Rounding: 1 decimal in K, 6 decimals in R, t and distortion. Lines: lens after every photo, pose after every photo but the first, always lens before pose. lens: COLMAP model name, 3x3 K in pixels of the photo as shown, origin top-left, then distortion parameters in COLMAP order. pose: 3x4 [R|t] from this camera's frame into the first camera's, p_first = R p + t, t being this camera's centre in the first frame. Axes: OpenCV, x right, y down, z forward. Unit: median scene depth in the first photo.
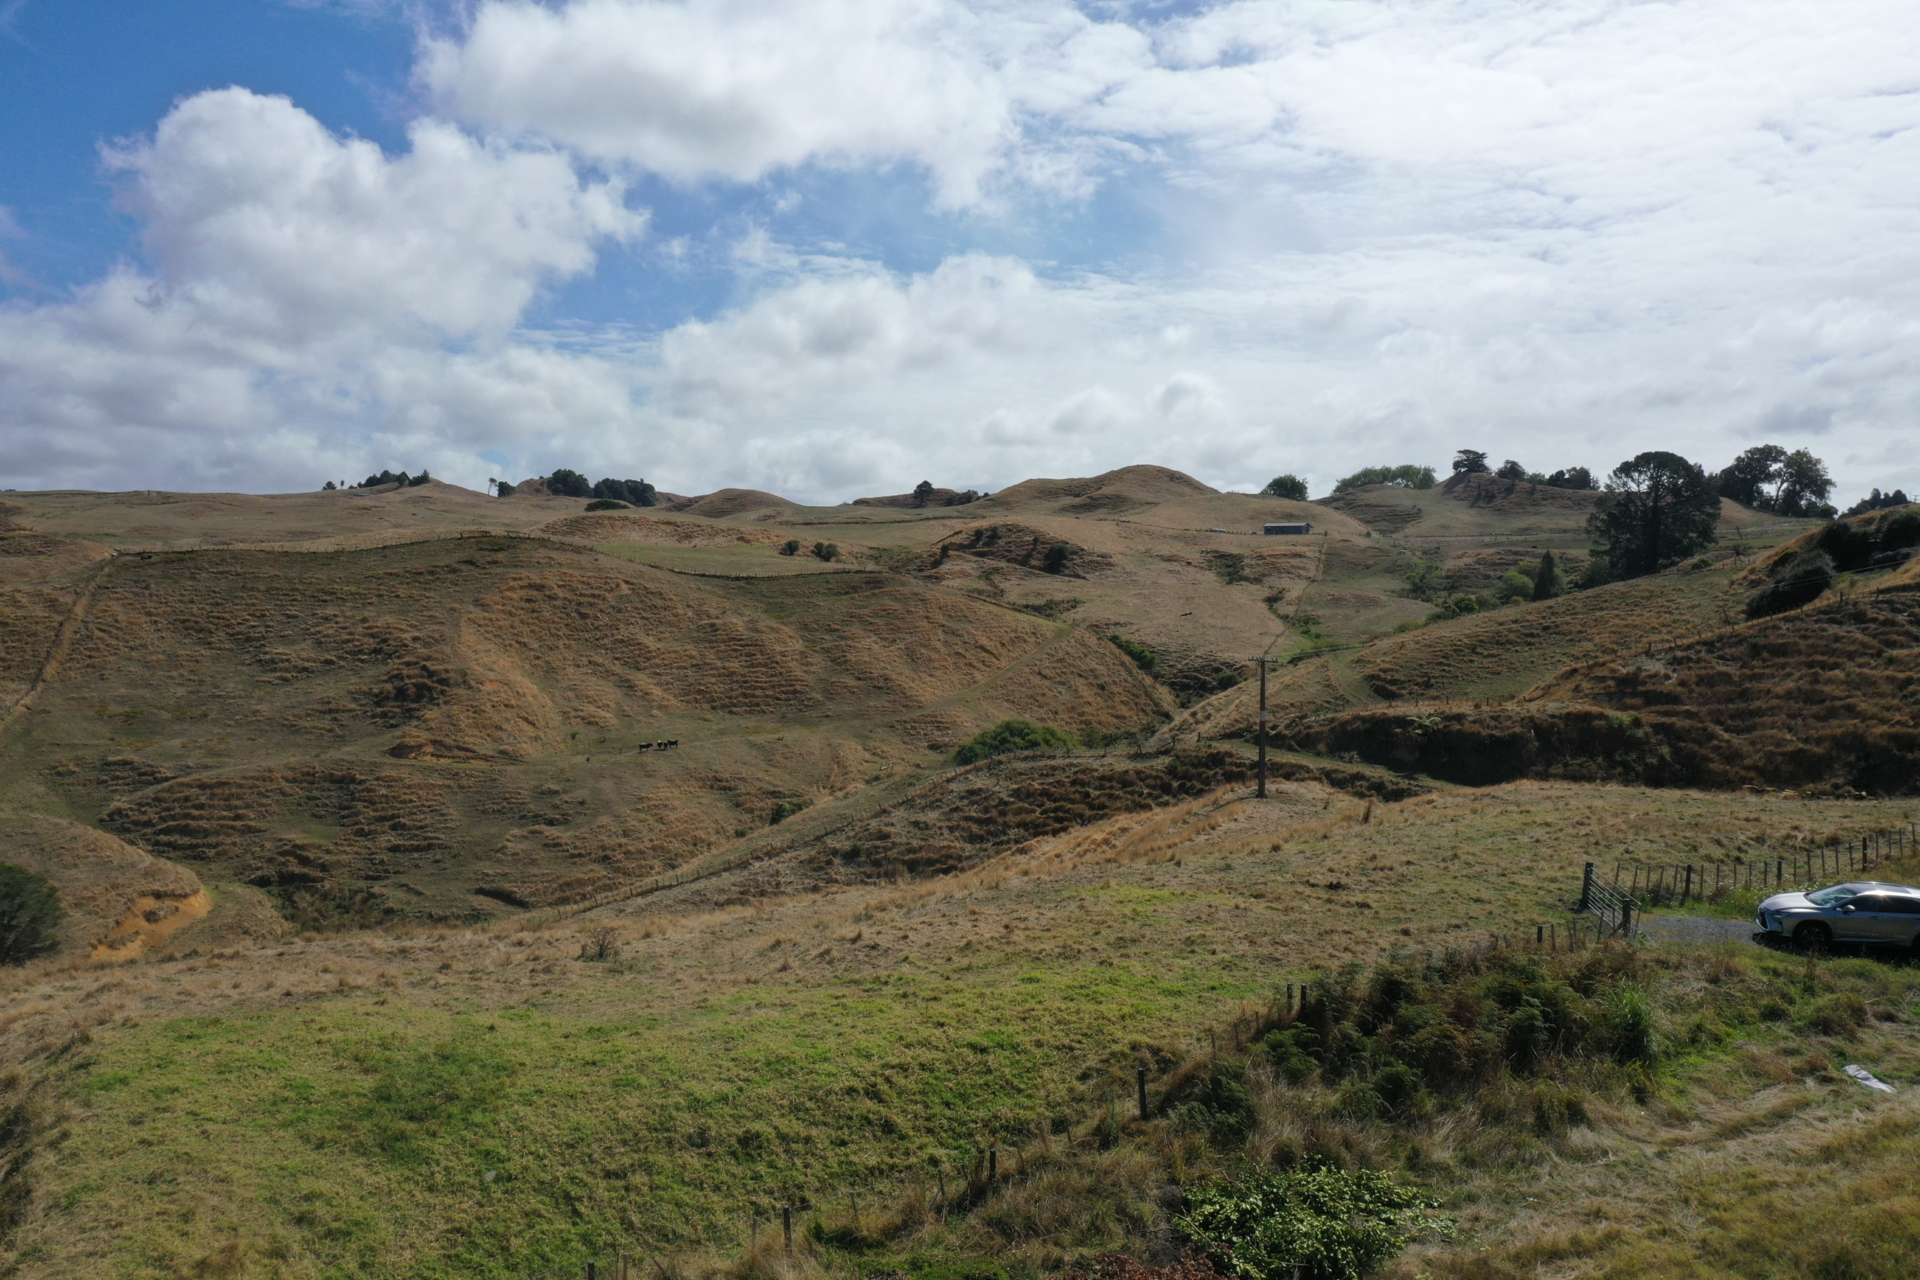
lens RADIAL K [[1513.8, 0, 954.6], [0, 1513.8, 633.1], [0, 0, 1]] dist [-0.002561, 0.007008]
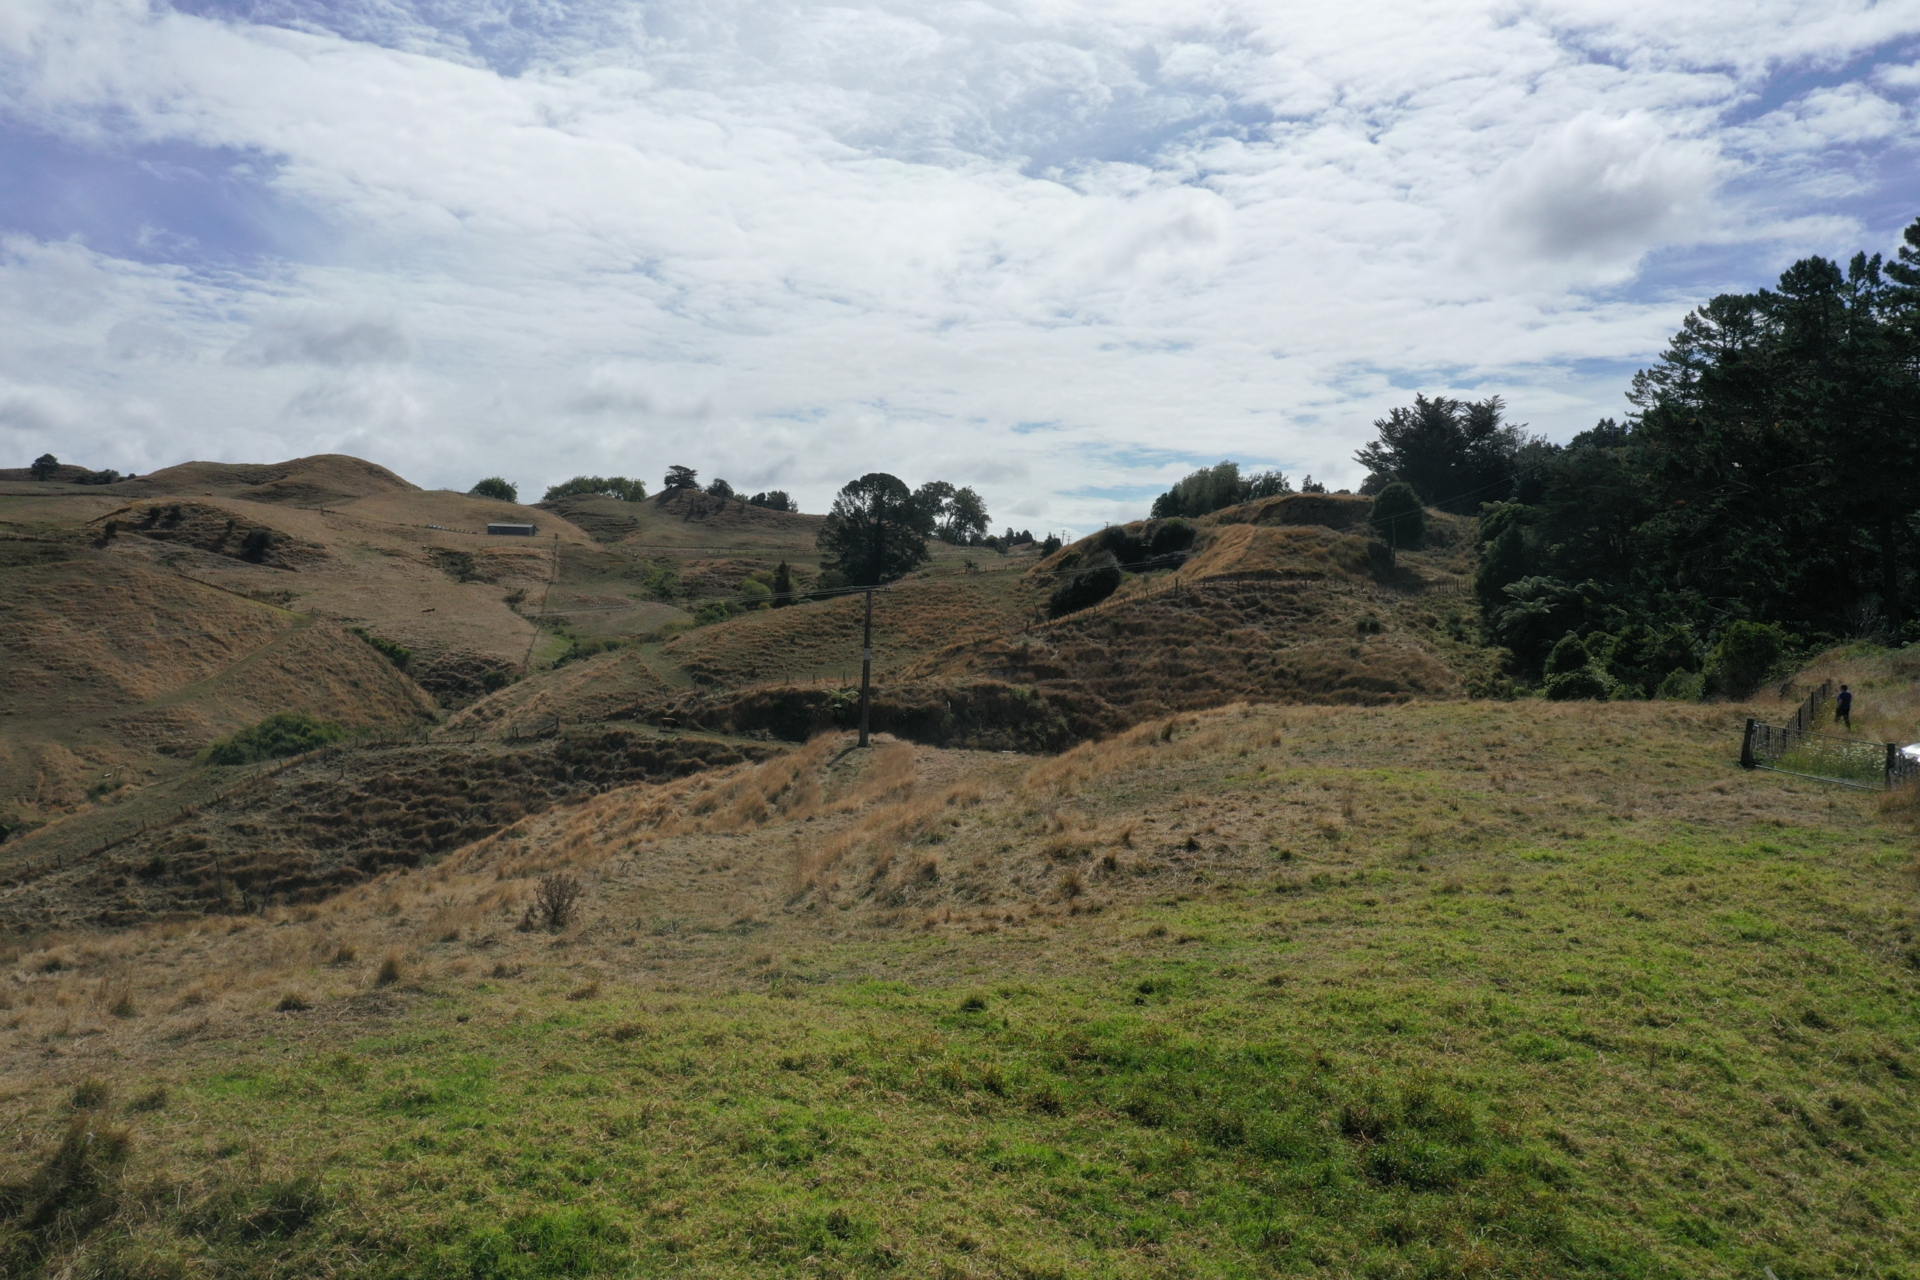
lens RADIAL K [[1513.8, 0, 954.6], [0, 1513.8, 633.1], [0, 0, 1]] dist [-0.002561, 0.007008]
pose [[0.854271, 0.022808, 0.519328, -0.084173], [-0.015050, 0.999703, -0.019148, 0.023732], [-0.519610, 0.008542, 0.854361, 0.091985]]
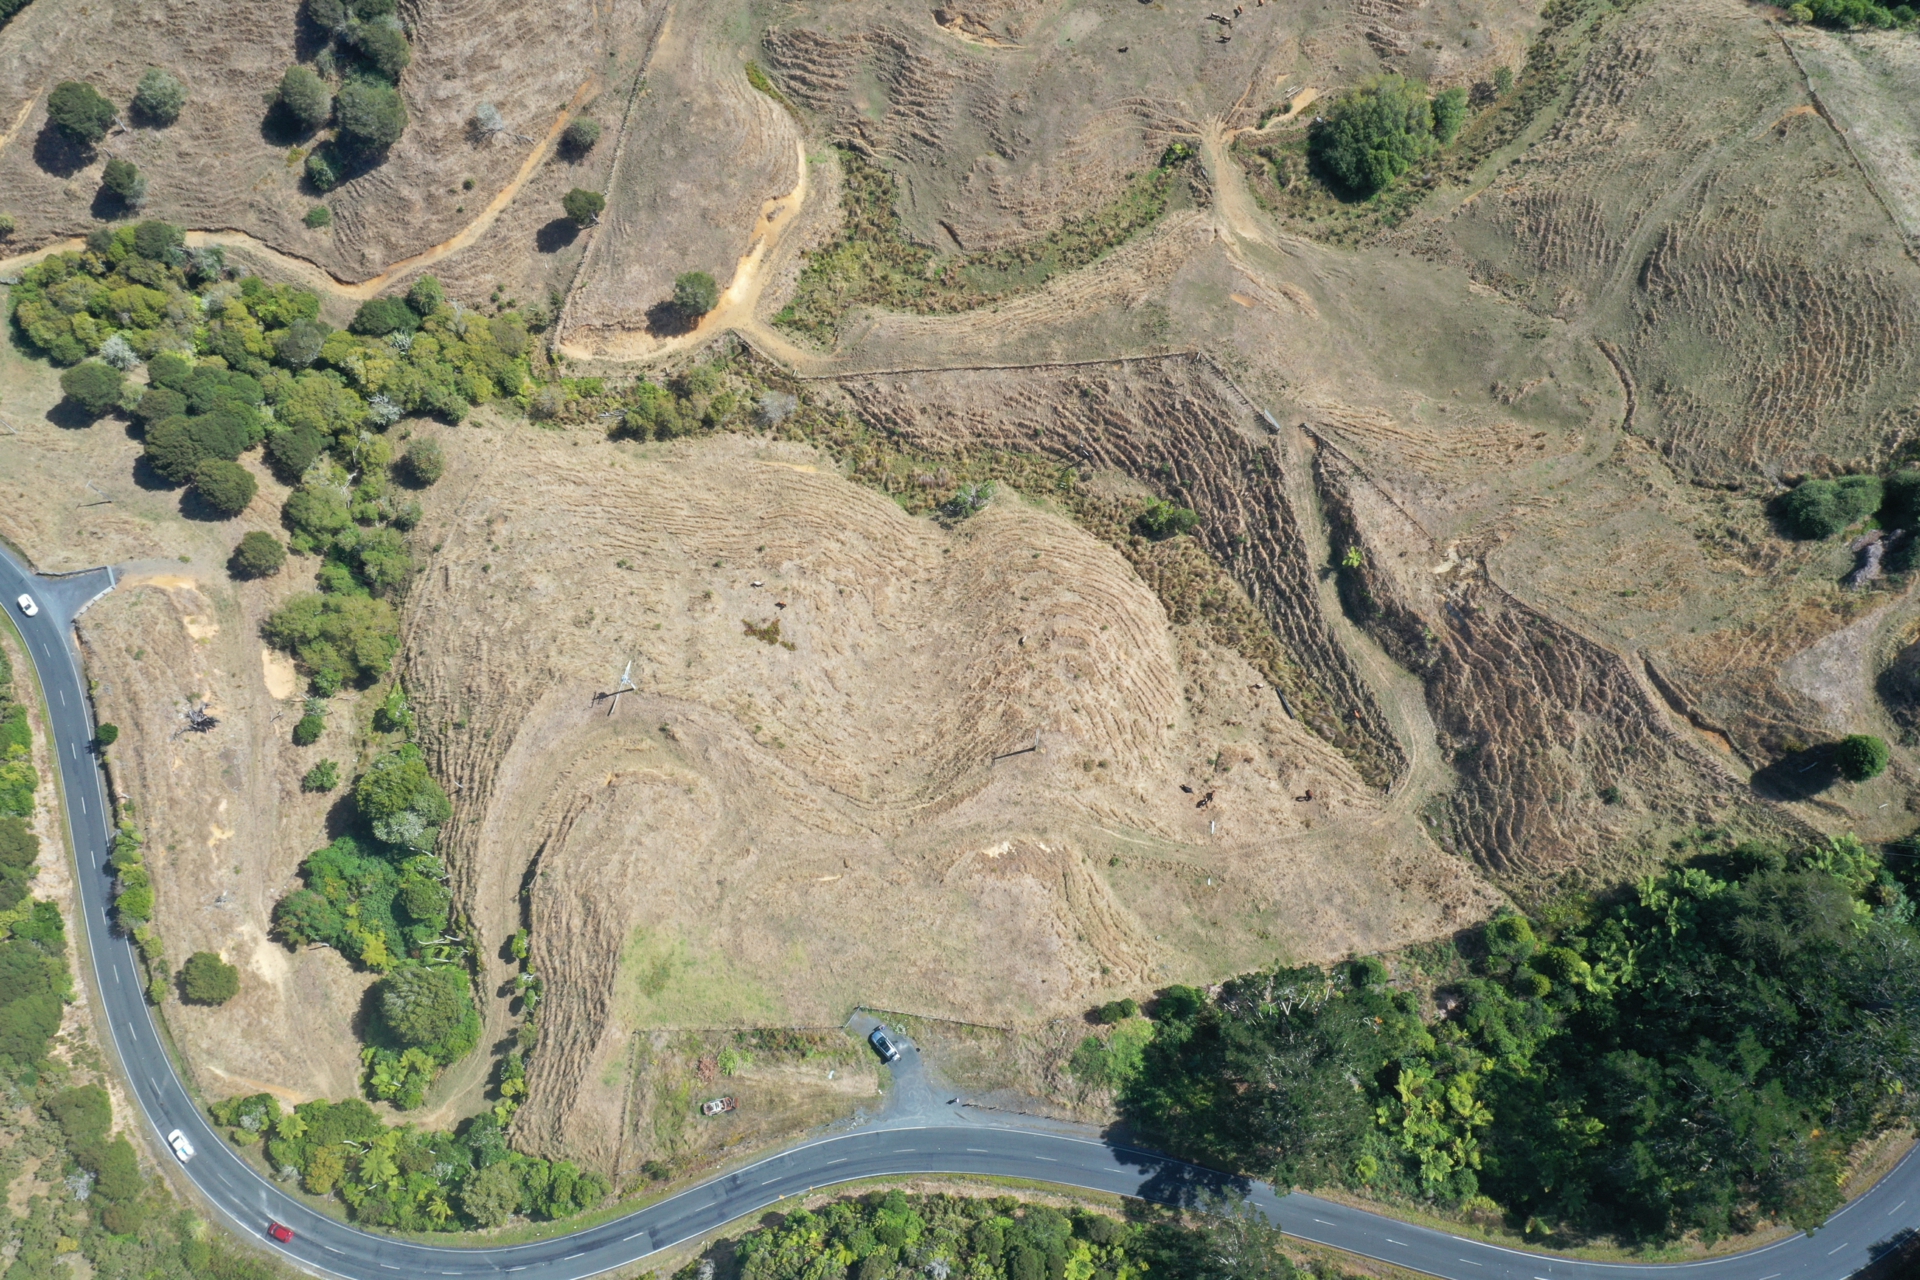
lens RADIAL K [[1510.9, 0, 960.0], [0, 1510.9, 640.0], [0, 0, 1]] dist [0.003538, 0.000673]
pose [[0.835754, 0.523810, -0.164738, 0.176462], [-0.006680, 0.309688, 0.950815, -1.005148], [0.549064, -0.793546, 0.262322, 0.151981]]
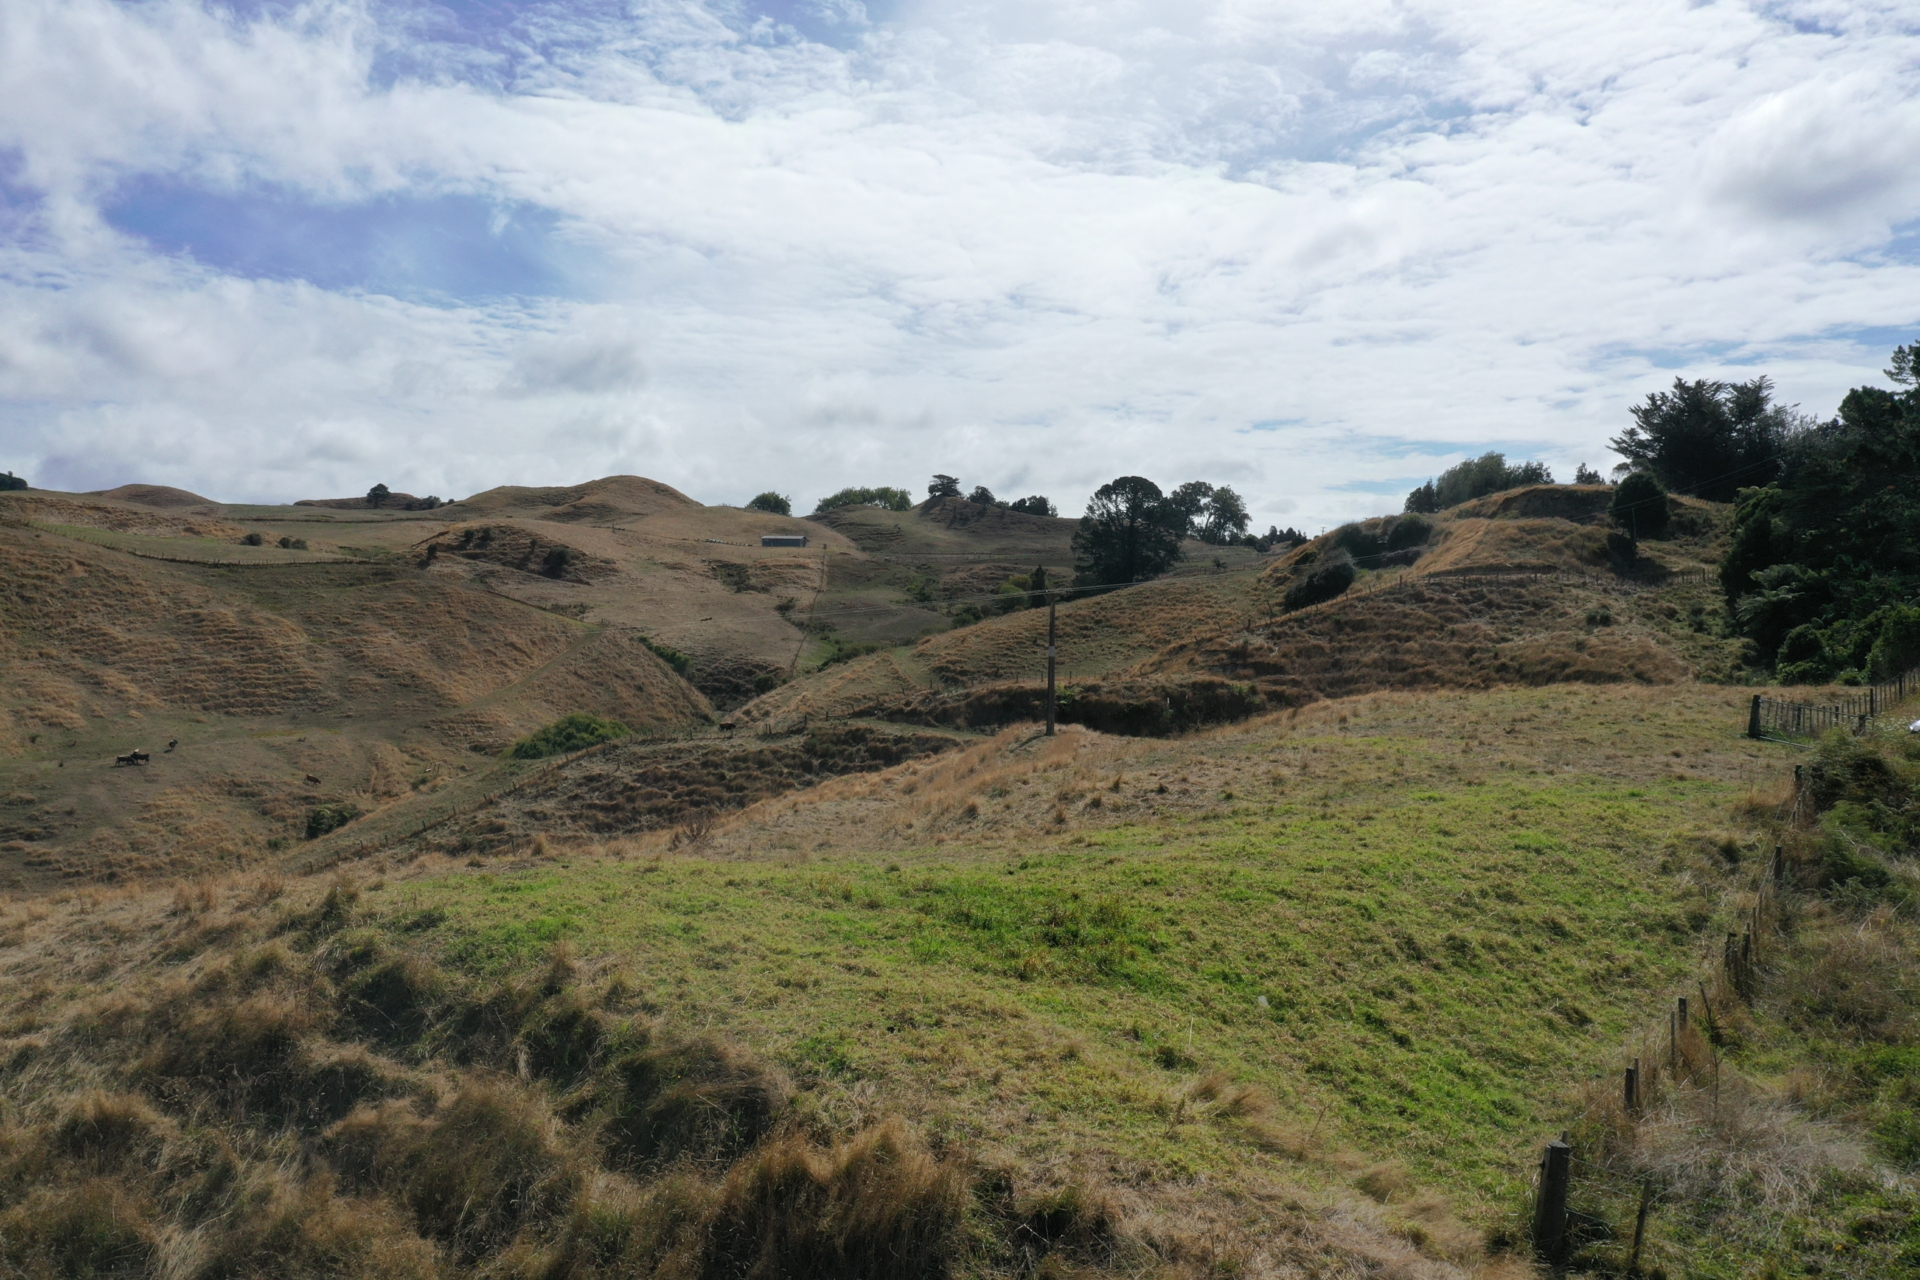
lens RADIAL K [[1513.8, 0, 954.6], [0, 1513.8, 633.1], [0, 0, 1]] dist [-0.002561, 0.007008]
pose [[0.933461, 0.009583, 0.358550, -0.080791], [-0.002915, 0.999813, -0.019131, 0.024955], [-0.358666, 0.016813, 0.933314, 0.050469]]
